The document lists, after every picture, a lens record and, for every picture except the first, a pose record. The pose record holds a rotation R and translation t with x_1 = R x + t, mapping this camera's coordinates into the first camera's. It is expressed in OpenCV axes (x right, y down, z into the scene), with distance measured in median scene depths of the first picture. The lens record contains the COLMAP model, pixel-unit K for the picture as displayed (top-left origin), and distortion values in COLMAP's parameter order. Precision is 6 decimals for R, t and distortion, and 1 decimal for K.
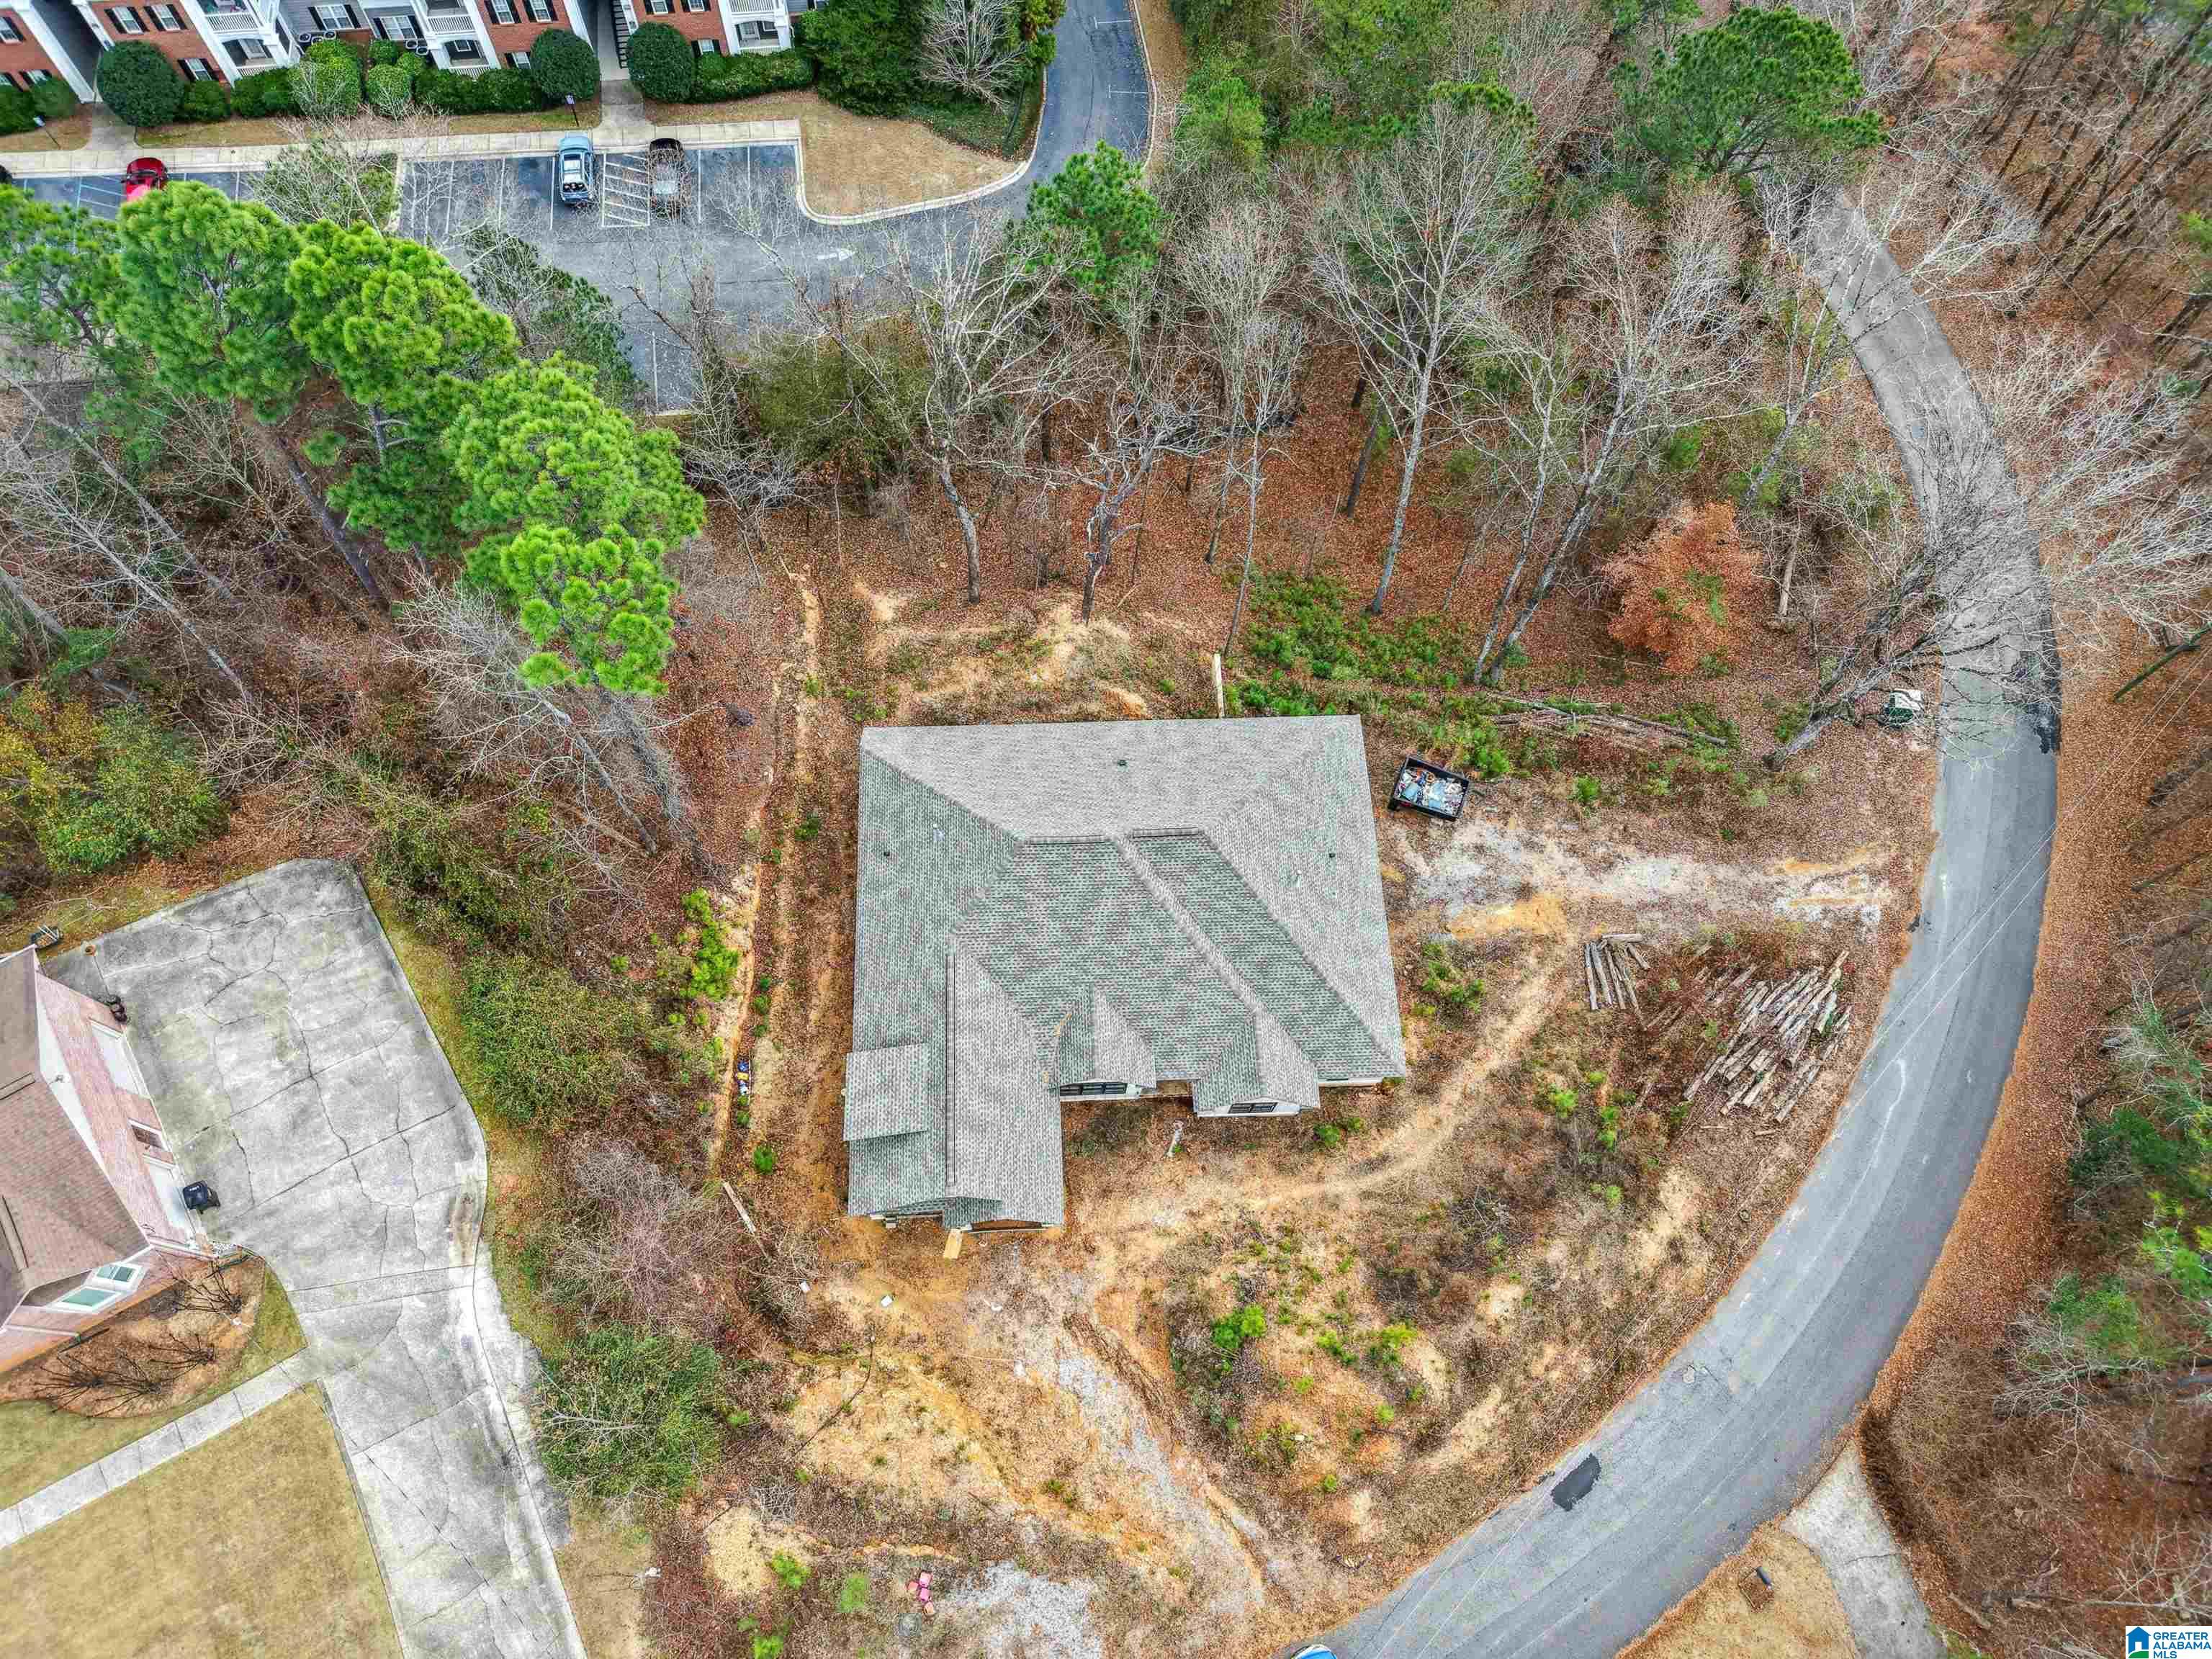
lens RADIAL K [[1556.3, 0, 1116.2], [0, 1556.3, 824.9], [0, 0, 1]] dist [0.029266, -0.026341]
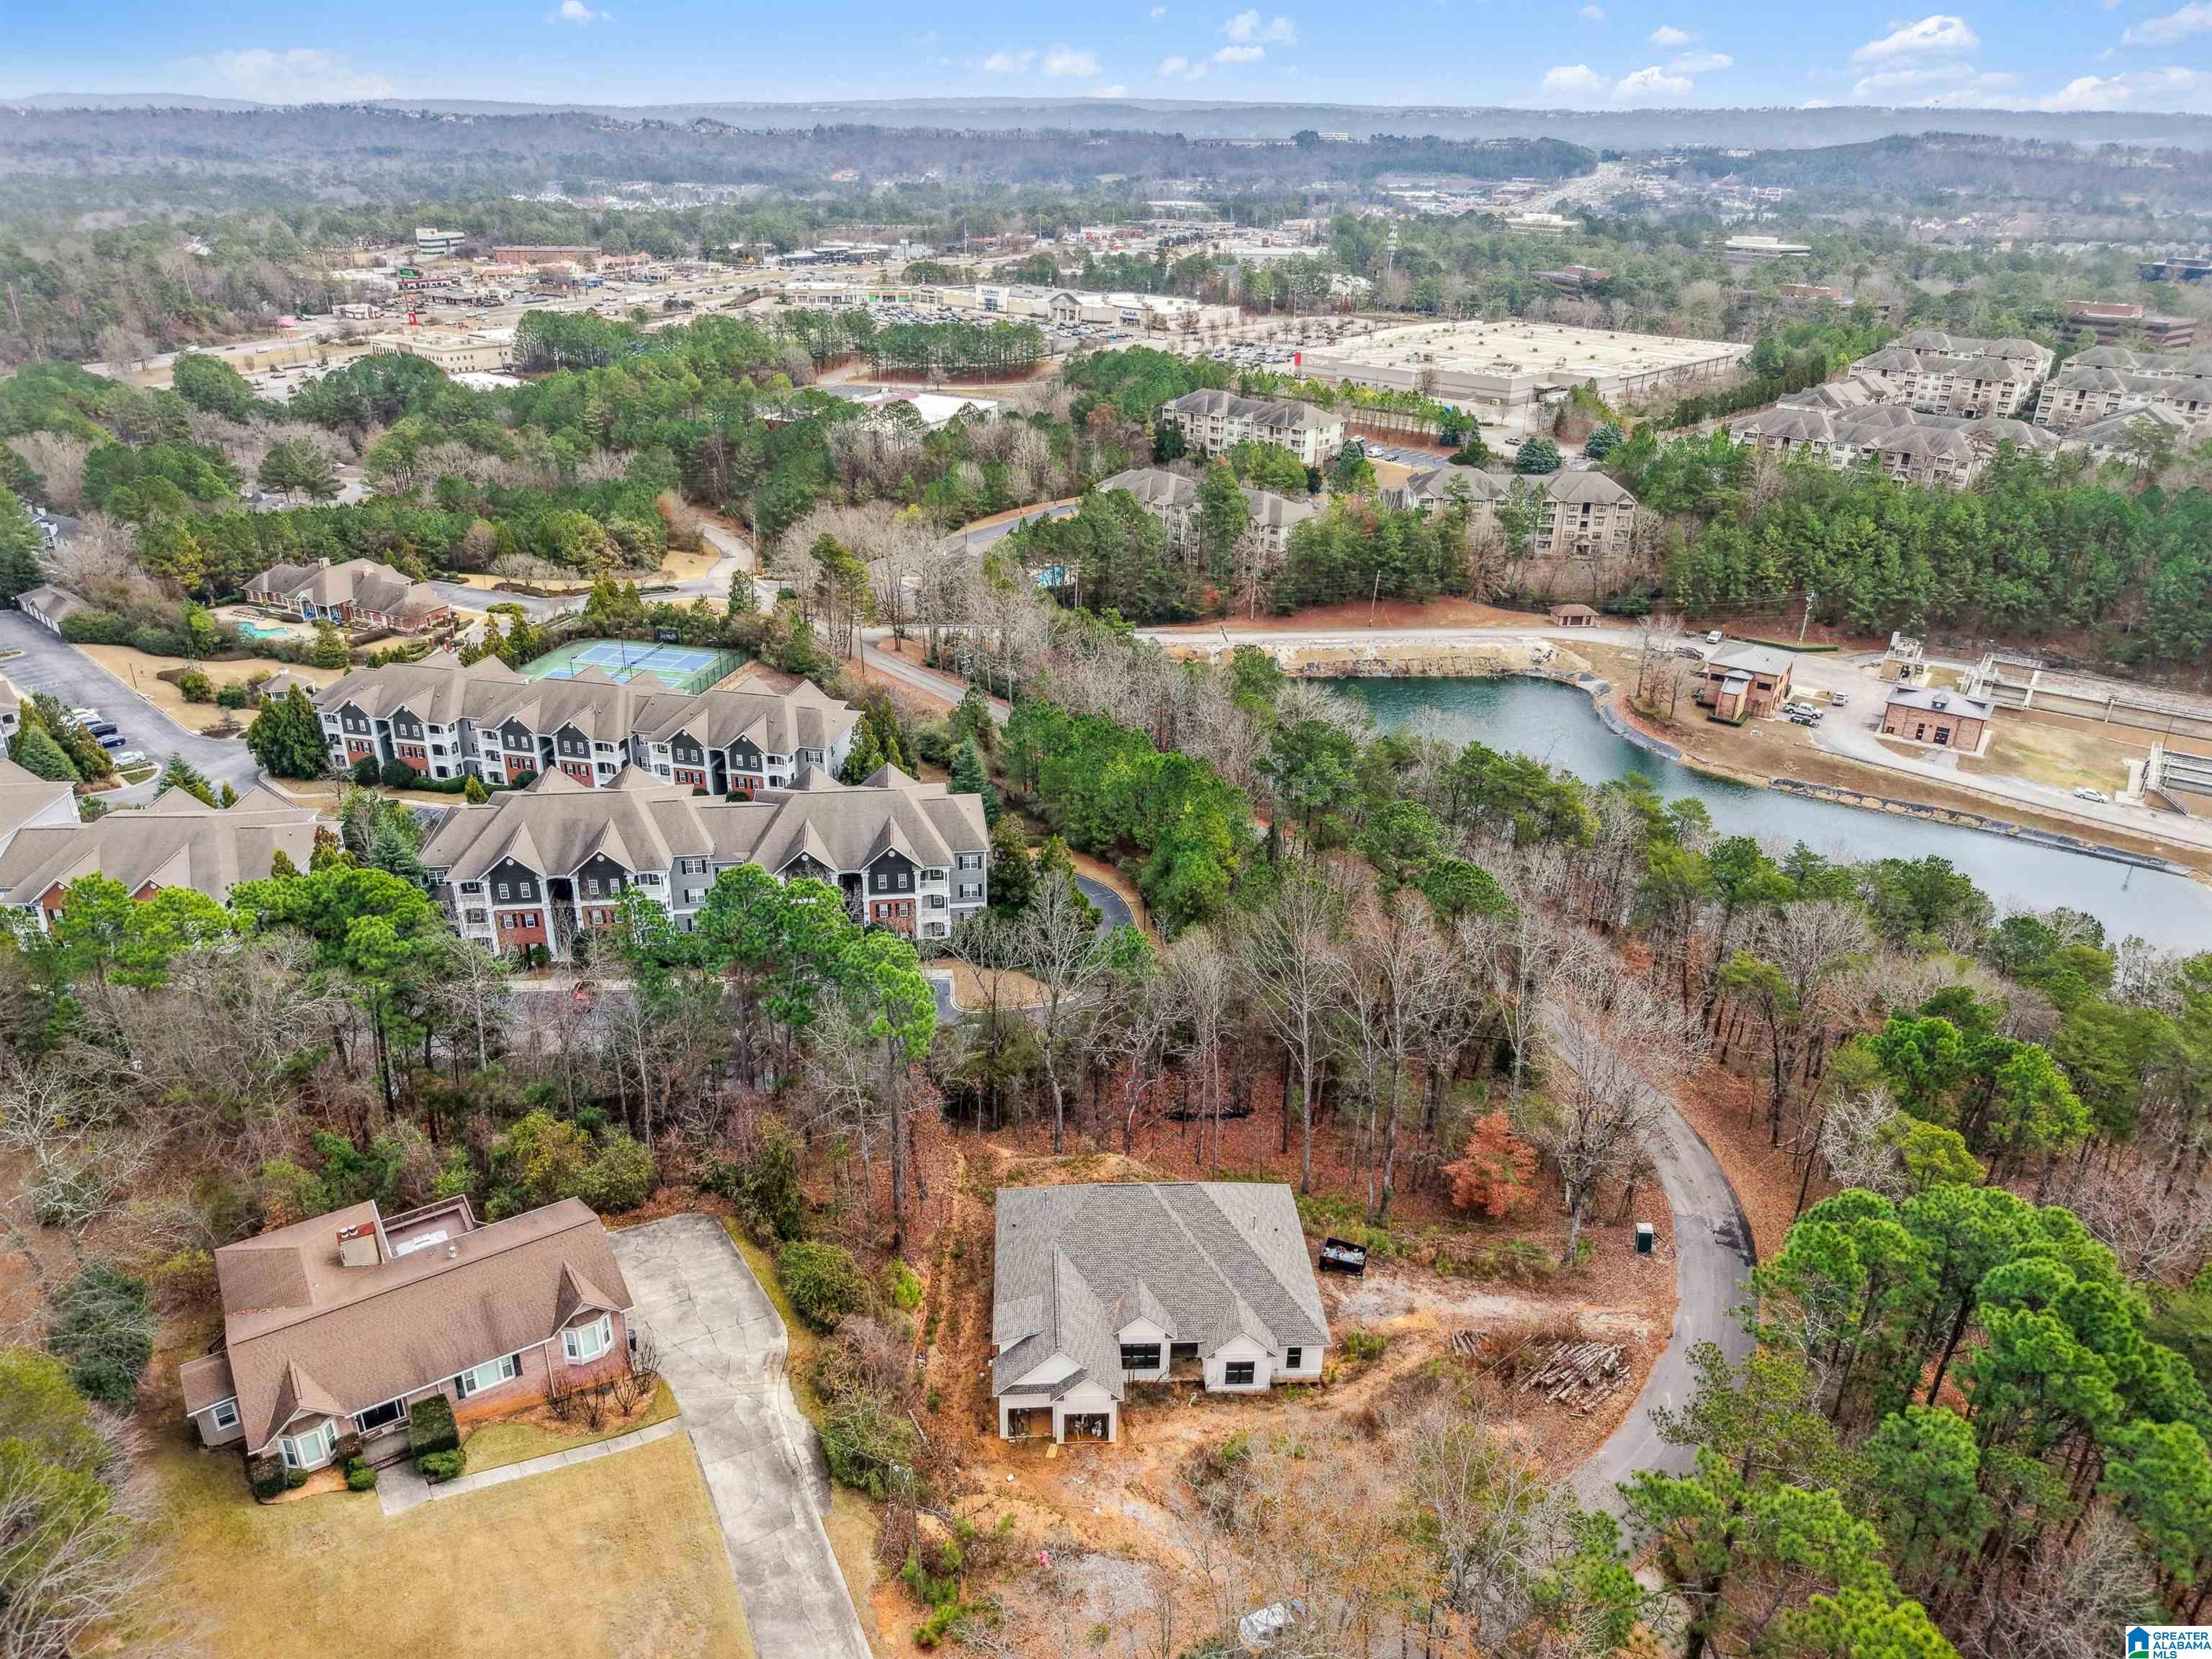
lens RADIAL K [[1615.8, 0, 1099.2], [0, 1615.8, 826.2], [0, 0, 1]] dist [0.004591, 0.001783]
pose [[0.999880, -0.015456, -0.000944, -0.043623], [0.010878, 0.744531, -0.667500, 0.828245], [0.011020, 0.667409, 0.744610, -0.577358]]
